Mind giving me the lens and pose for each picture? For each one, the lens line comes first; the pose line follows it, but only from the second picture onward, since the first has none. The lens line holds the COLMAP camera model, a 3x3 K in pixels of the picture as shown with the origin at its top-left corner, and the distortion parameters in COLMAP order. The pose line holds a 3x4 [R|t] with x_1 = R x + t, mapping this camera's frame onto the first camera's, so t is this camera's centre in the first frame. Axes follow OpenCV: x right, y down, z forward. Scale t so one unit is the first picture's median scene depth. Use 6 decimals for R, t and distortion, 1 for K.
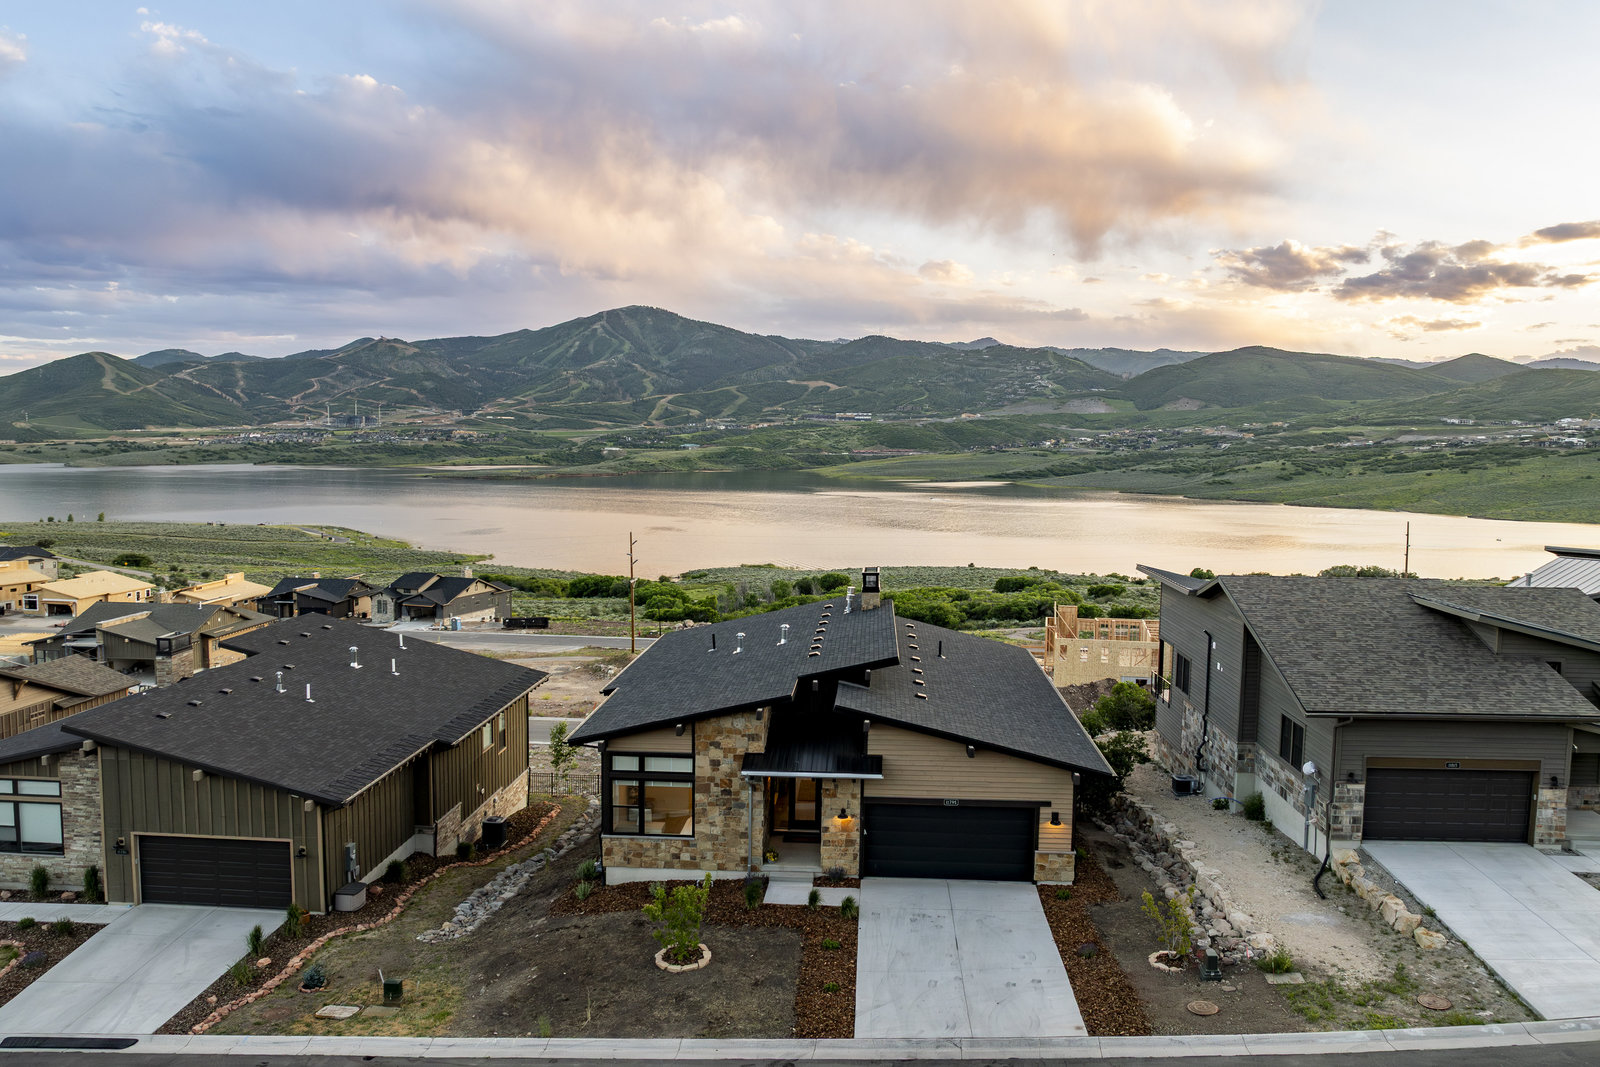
lens RADIAL K [[1168.0, 0, 822.6], [0, 1168.0, 530.0], [0, 0, 1]] dist [-0.040140, -0.004471]
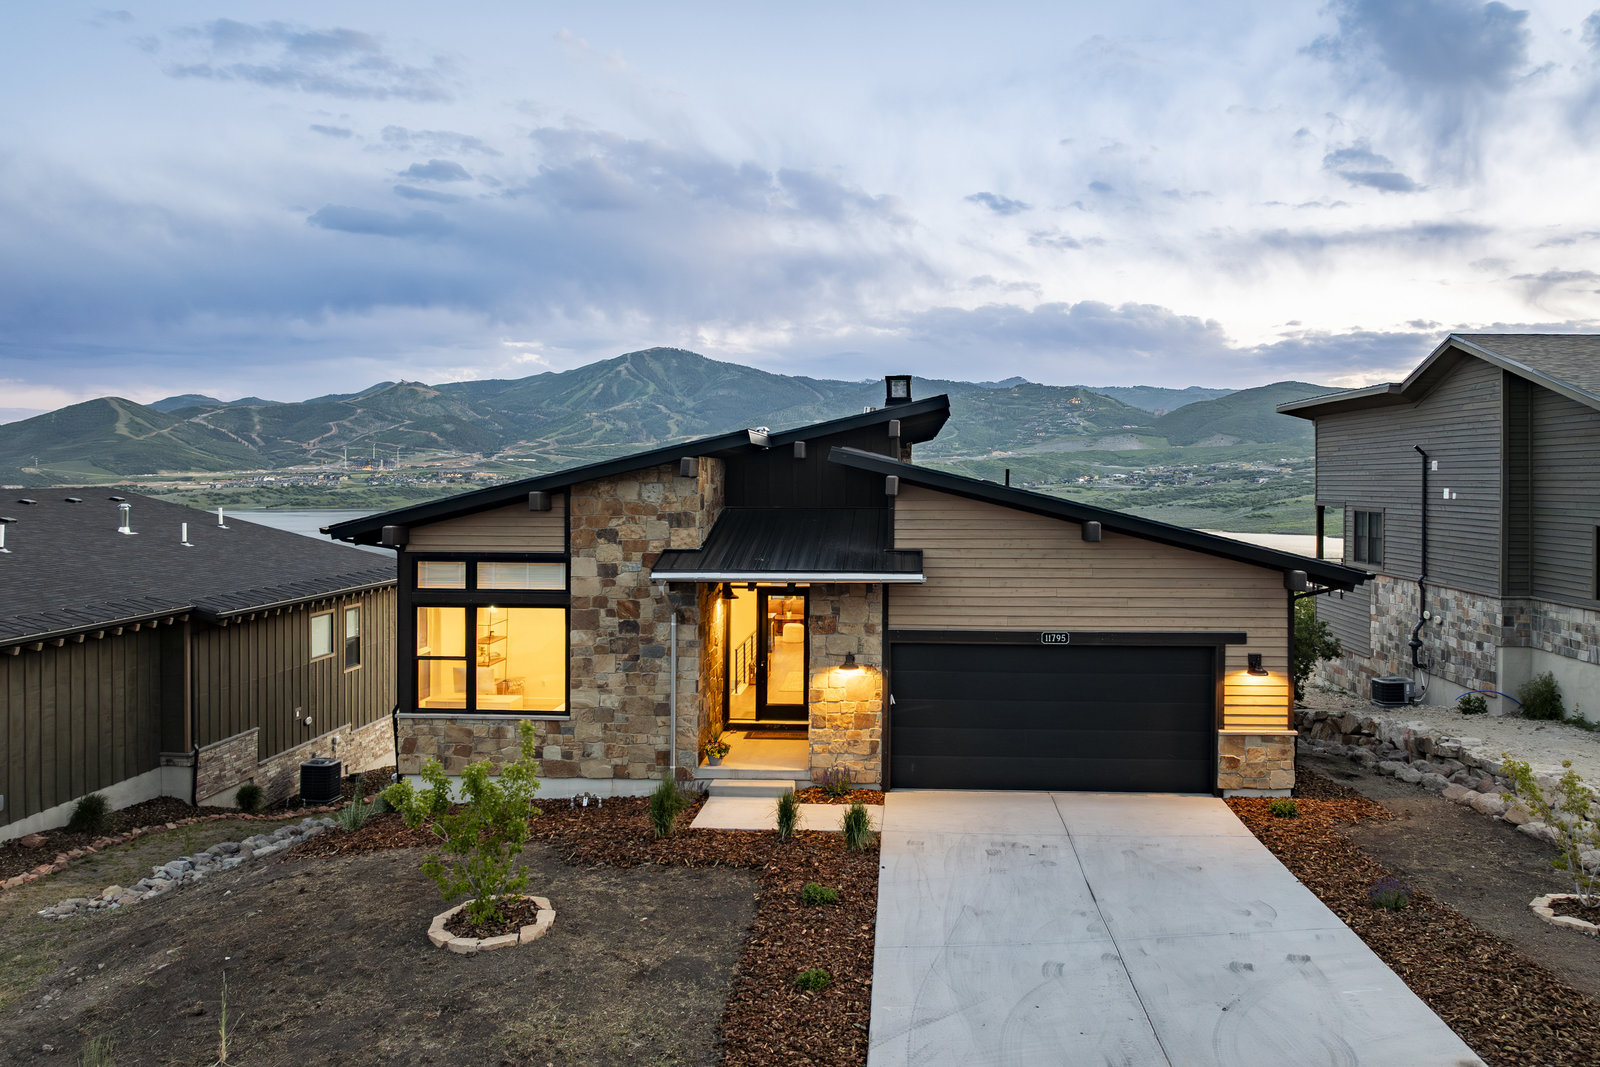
lens RADIAL K [[1193.3, 0, 849.4], [0, 1193.3, 474.0], [0, 0, 1]] dist [-0.041602, 0.010493]
pose [[0.999946, -0.010310, -0.001077, 0.018829], [0.010184, 0.996450, -0.083567, 0.202173], [0.001935, 0.083551, 0.996502, 0.454960]]
